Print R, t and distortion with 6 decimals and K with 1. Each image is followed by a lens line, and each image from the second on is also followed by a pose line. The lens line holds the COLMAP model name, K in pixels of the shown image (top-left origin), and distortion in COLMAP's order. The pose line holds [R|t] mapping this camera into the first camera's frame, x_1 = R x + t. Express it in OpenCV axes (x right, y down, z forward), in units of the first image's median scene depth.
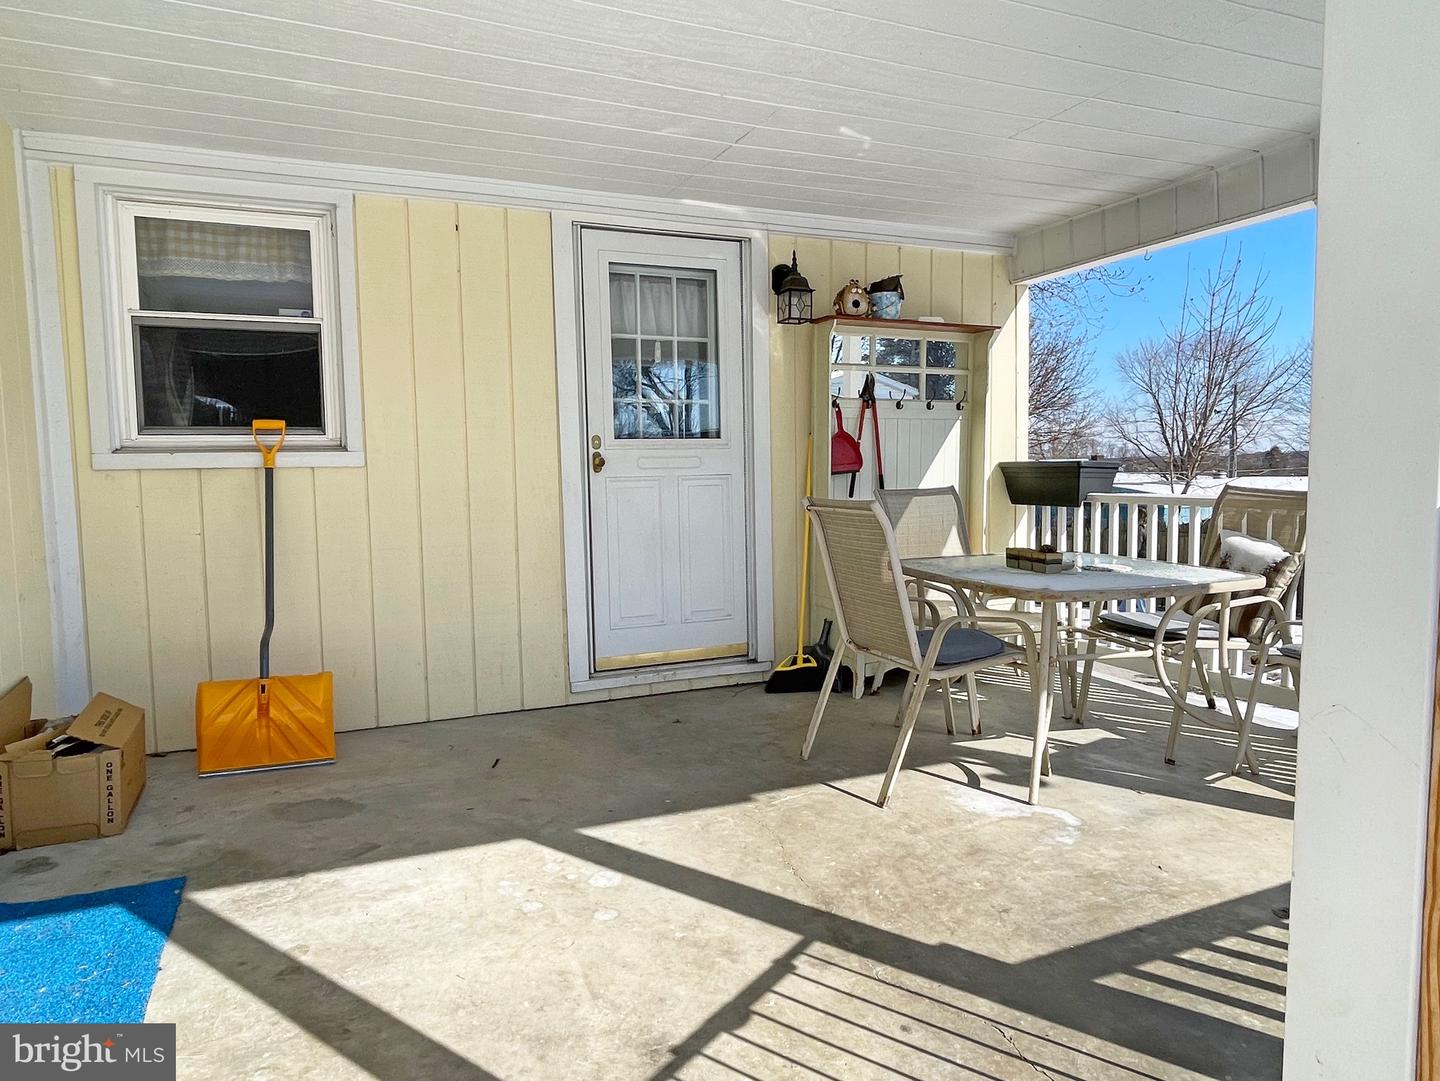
lens RADIAL K [[904.4, 0, 715.8], [0, 904.4, 546.3], [0, 0, 1]] dist [0.025654, -0.042356]
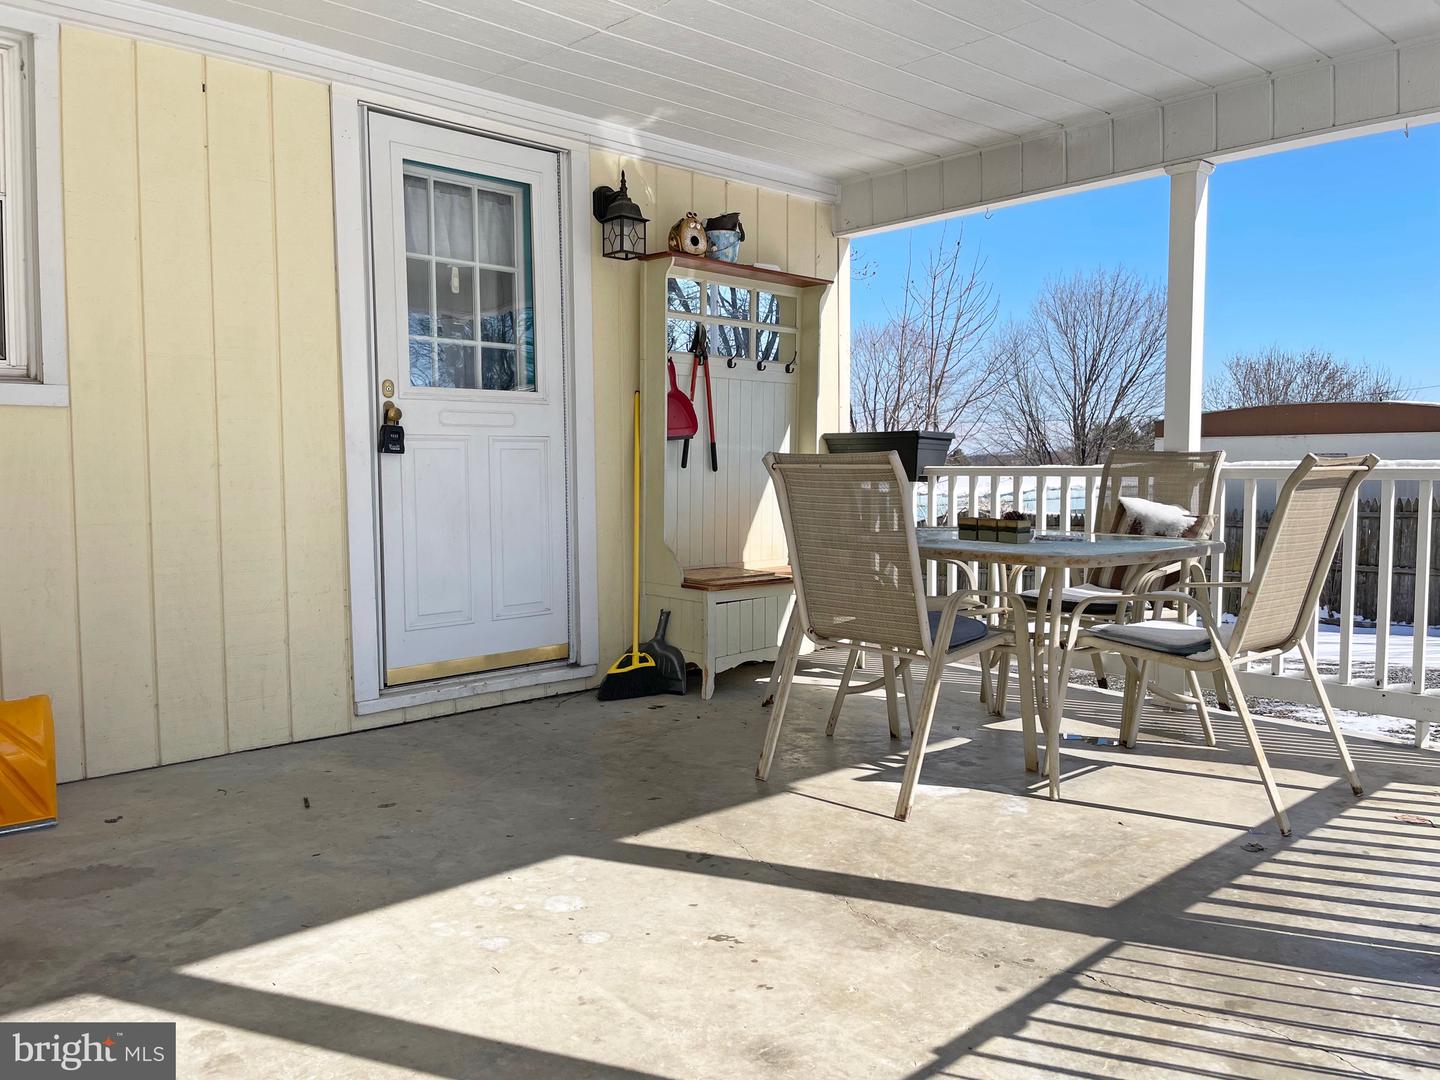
lens RADIAL K [[1094.4, 0, 729.8], [0, 1094.4, 540.5], [0, 0, 1]] dist [0.077185, -0.110356]
pose [[0.939034, -0.012422, 0.343599, -0.174529], [0.019526, 0.999661, -0.017224, 0.035188], [-0.343268, 0.022883, 0.938959, 0.014764]]
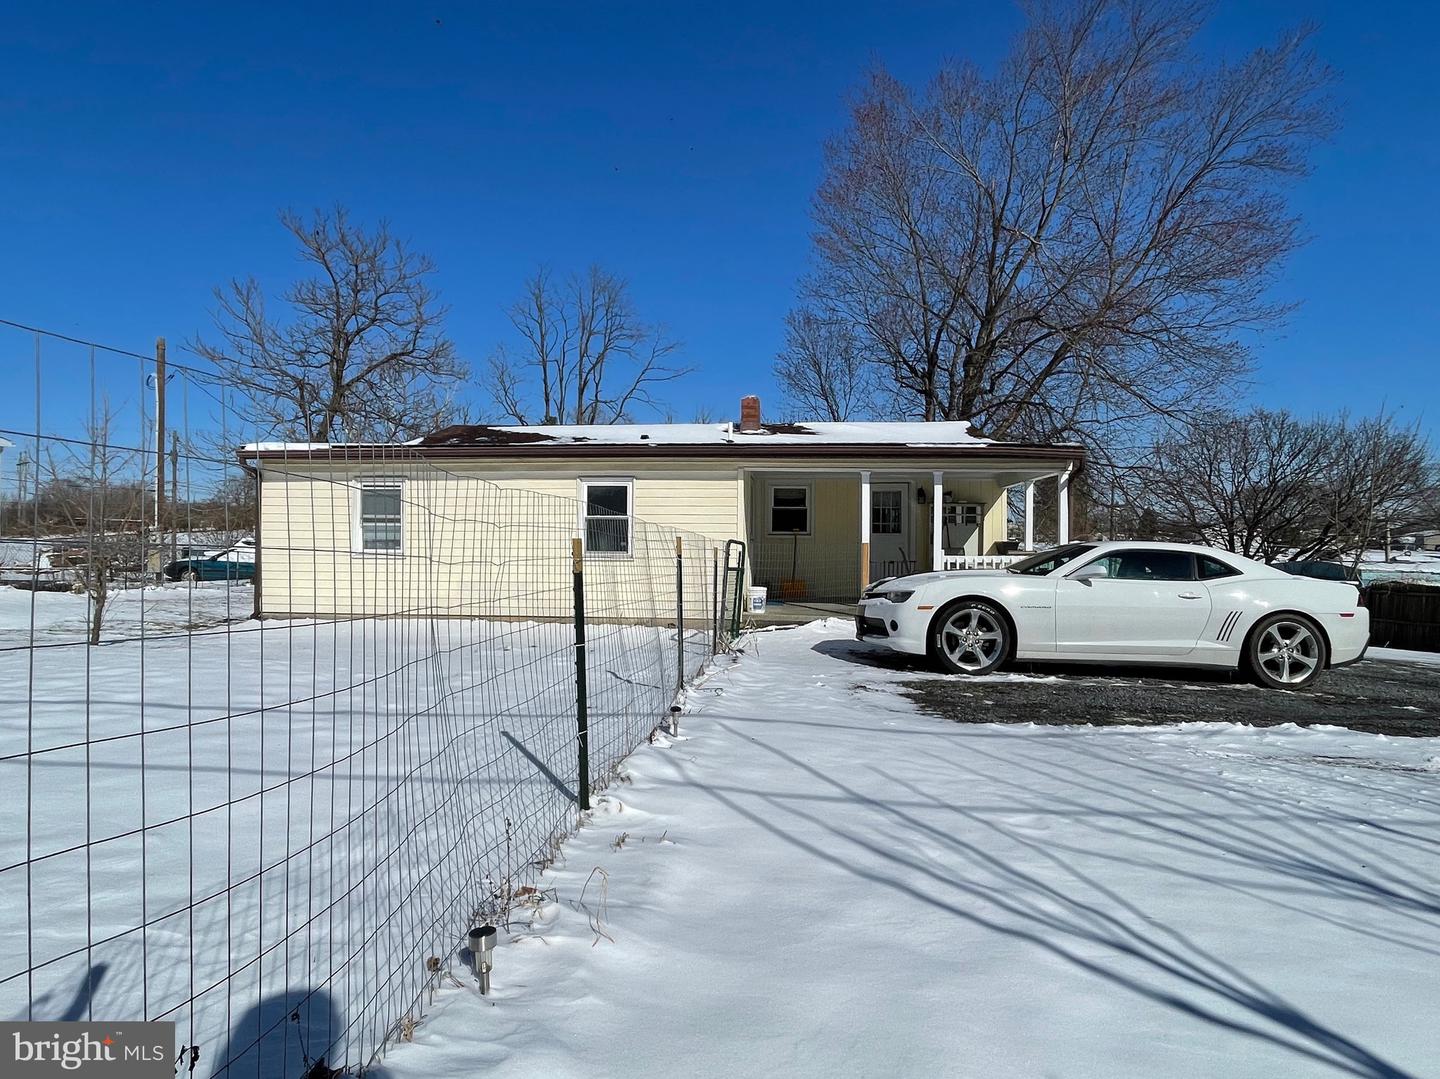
lens RADIAL K [[799.9, 0, 720.0], [0, 799.9, 539.5], [0, 0, 1]] dist [0.026748, -0.033748]
pose [[0.870142, 0.019742, -0.492406, 1.020535], [-0.063975, 0.995267, -0.073149, 0.208260], [0.488631, 0.095151, 0.867286, -2.357872]]
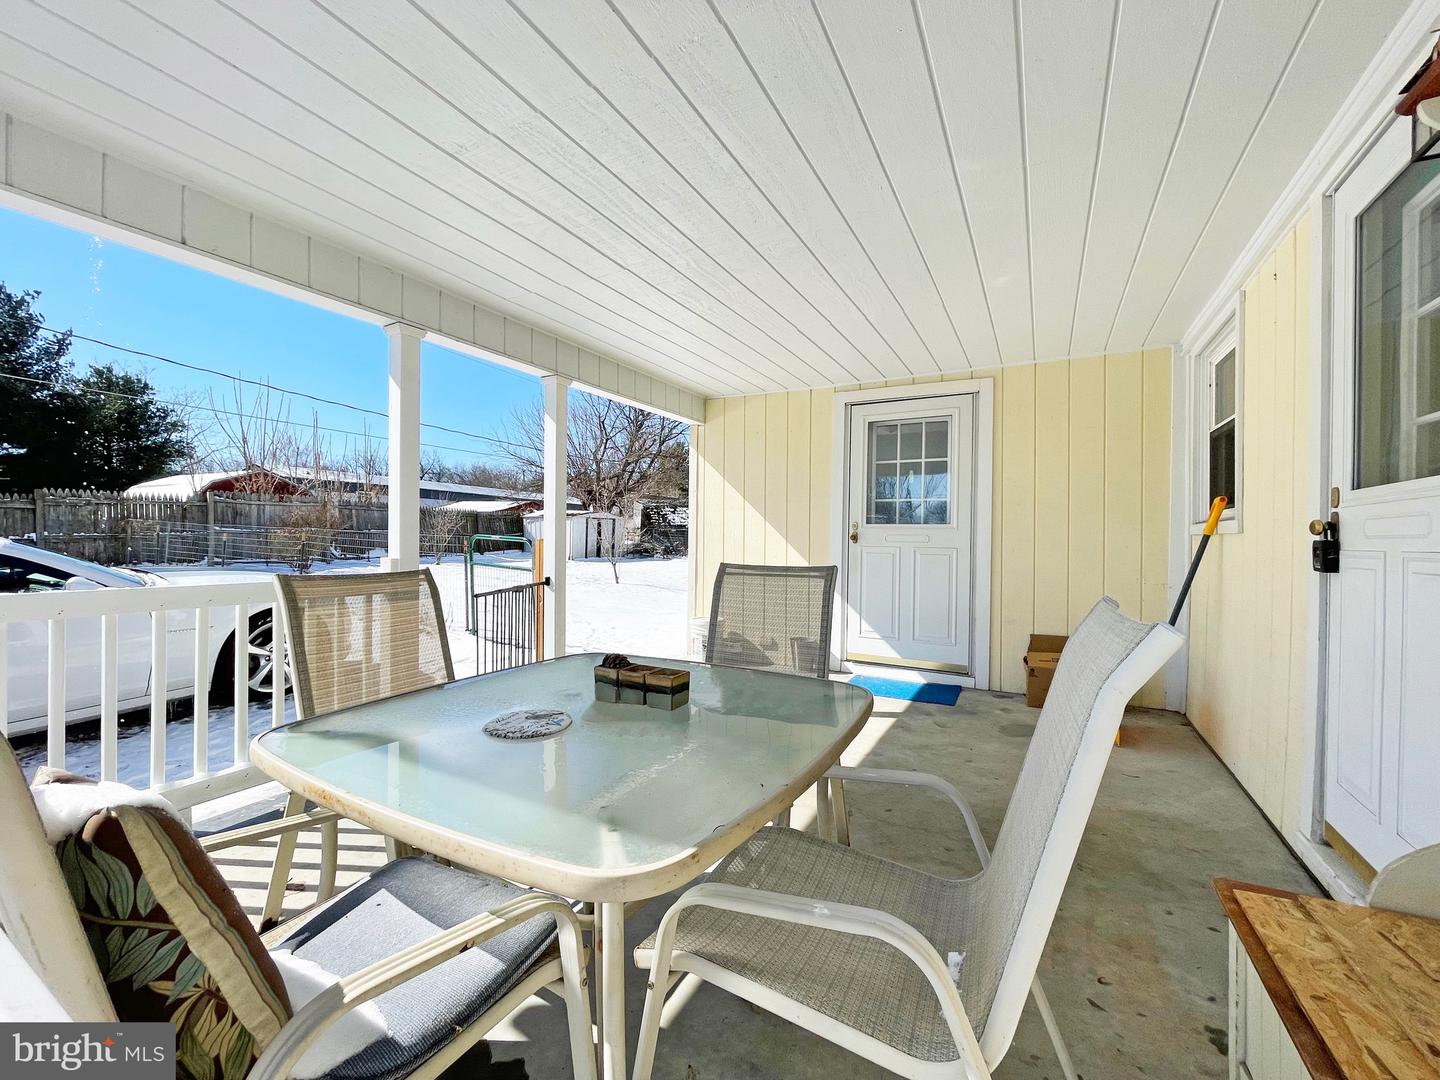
lens RADIAL K [[582.9, 0, 719.9], [0, 582.9, 538.4], [0, 0, 1]] dist [-0.000710, 0.000653]
pose [[-0.794104, 0.008224, -0.607726, 0.467797], [-0.052075, 0.995311, 0.081514, -0.091560], [0.605547, 0.096378, -0.789952, 1.015803]]
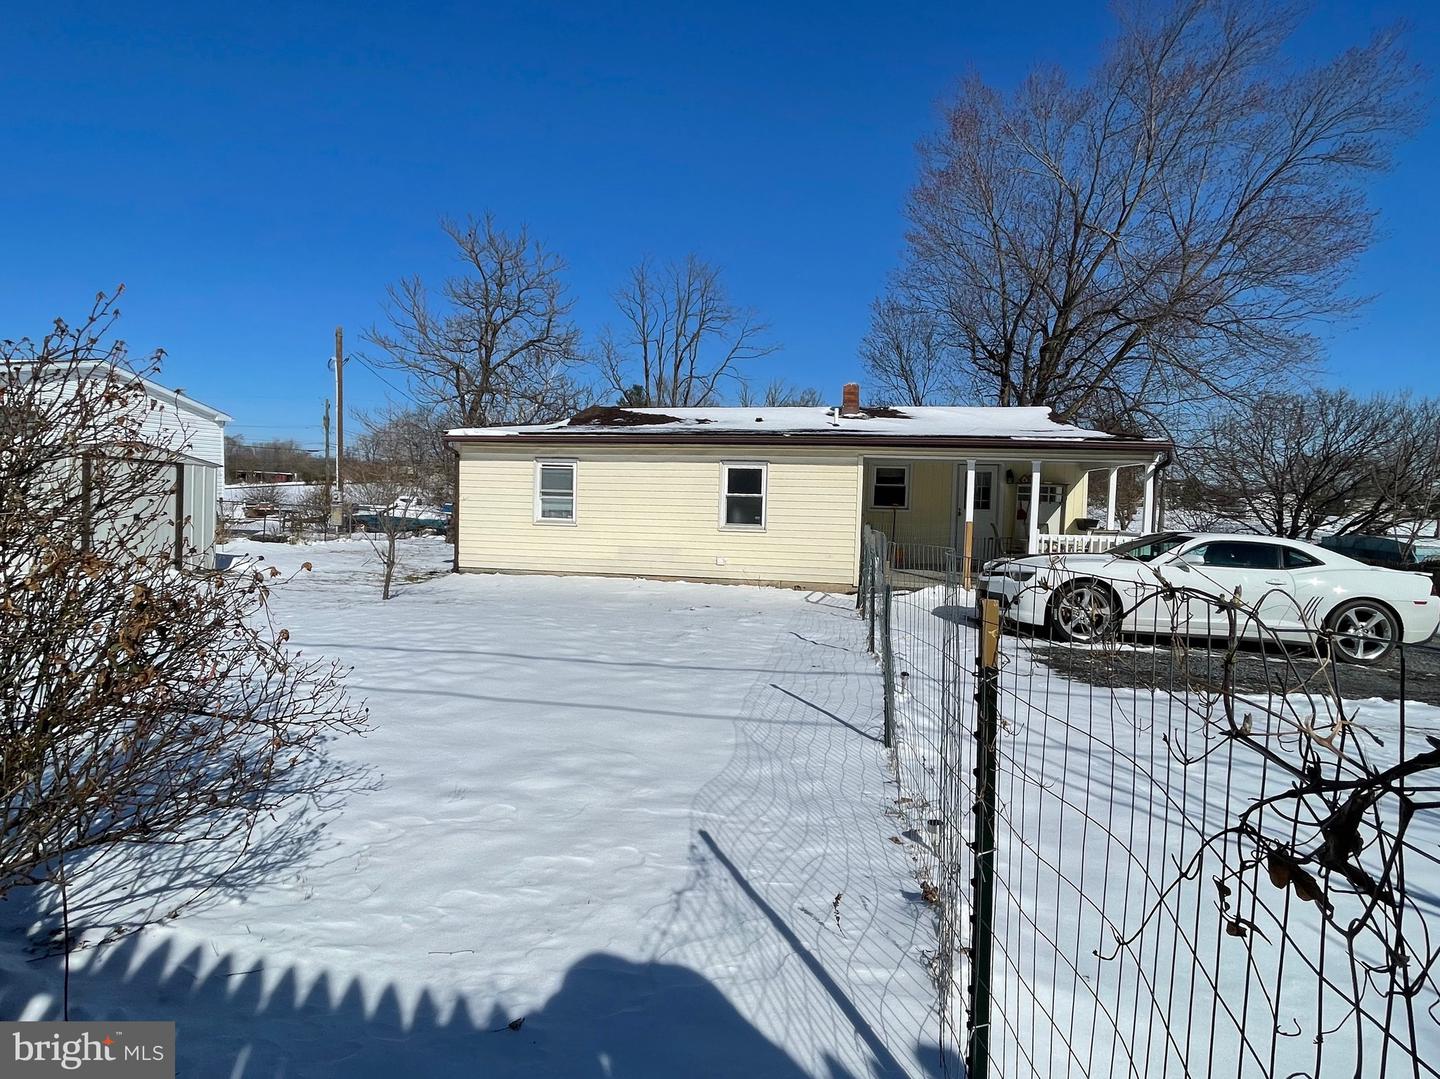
lens RADIAL K [[726.9, 0, 724.6], [0, 726.9, 536.7], [0, 0, 1]] dist [0.003037, 0.000023]
pose [[0.828485, 0.065217, -0.556201, 0.913136], [-0.086132, 0.996218, -0.011486, 0.165116], [0.553348, 0.057422, 0.830969, -2.656287]]
